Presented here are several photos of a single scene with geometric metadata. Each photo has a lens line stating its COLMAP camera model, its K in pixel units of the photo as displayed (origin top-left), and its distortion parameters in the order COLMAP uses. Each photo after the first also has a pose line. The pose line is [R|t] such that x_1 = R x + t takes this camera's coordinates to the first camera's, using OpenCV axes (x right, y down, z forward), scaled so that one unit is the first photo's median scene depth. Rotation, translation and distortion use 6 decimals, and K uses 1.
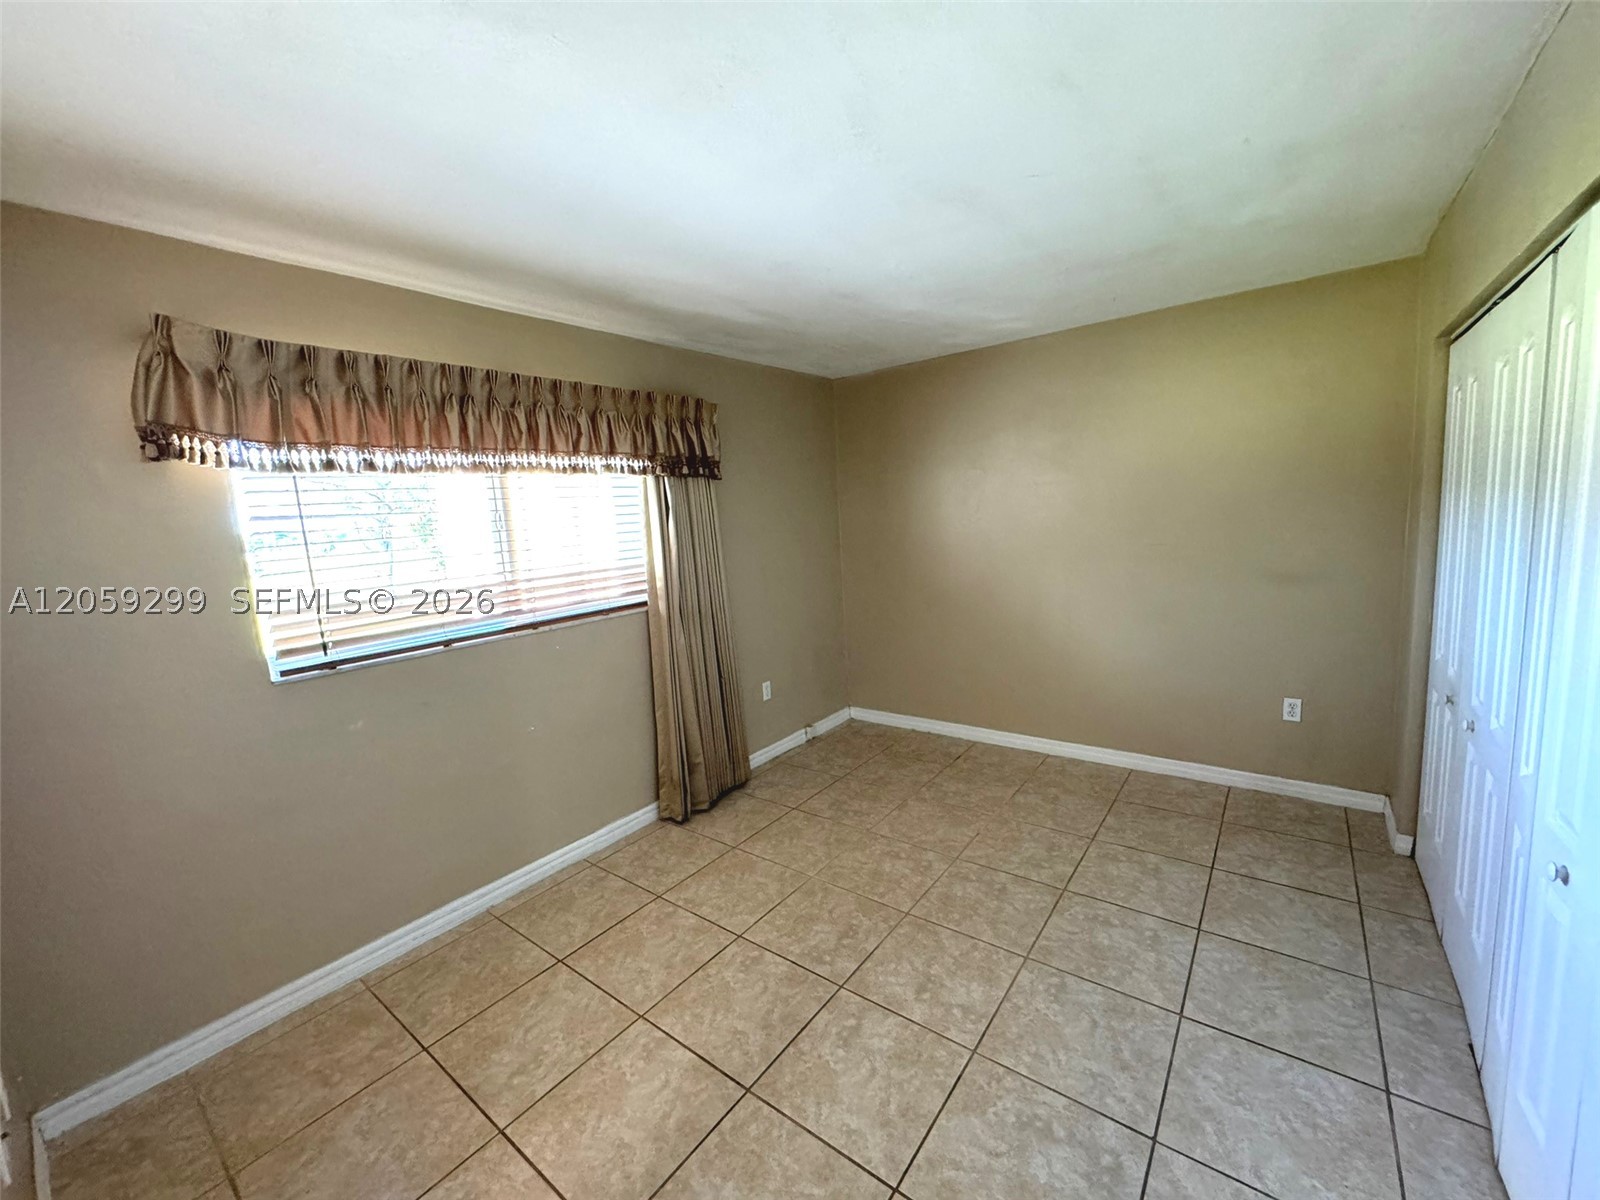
lens RADIAL K [[638.4, 0, 804.9], [0, 638.4, 597.3], [0, 0, 1]] dist [0.001953, 0.000034]
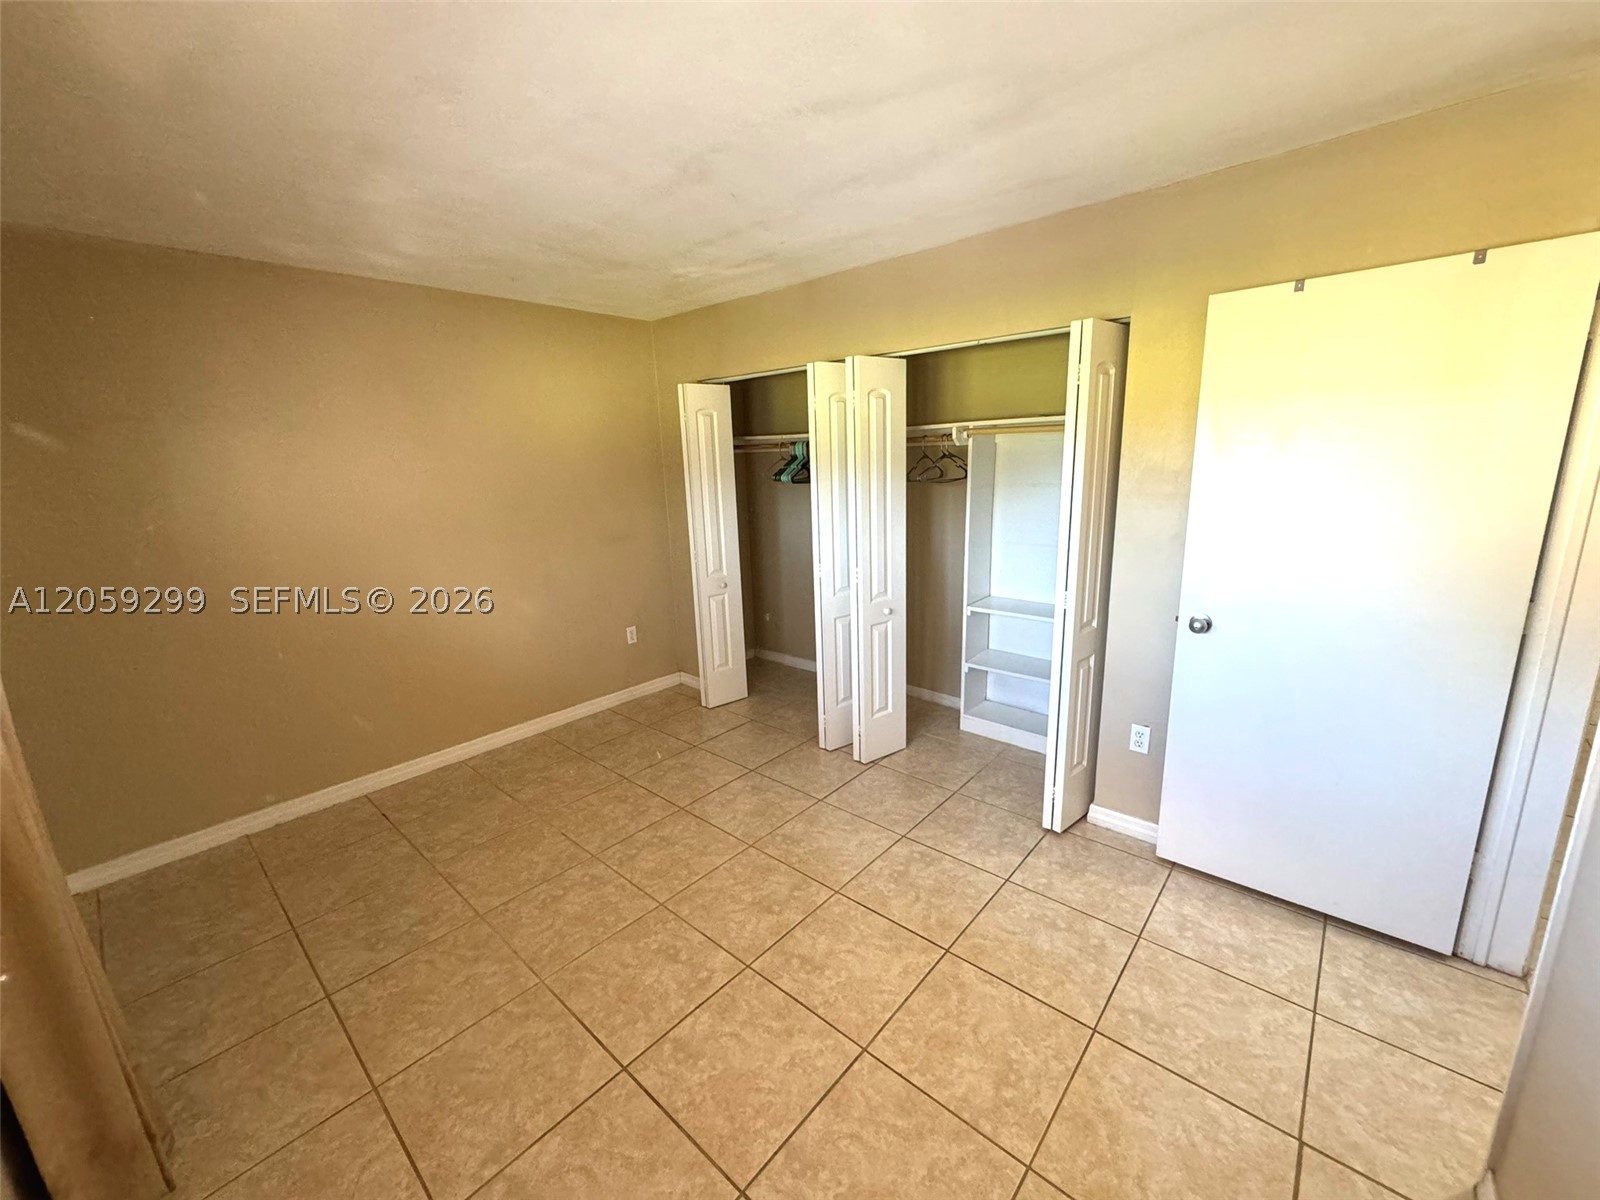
lens RADIAL K [[638.4, 0, 797.0], [0, 638.4, 596.3], [0, 0, 1]] dist [0.001953, 0.000034]
pose [[0.074896, -0.156441, 0.984844, -0.608747], [0.159431, 0.976792, 0.143037, -0.049638], [-0.984364, 0.146302, 0.098099, 0.567432]]
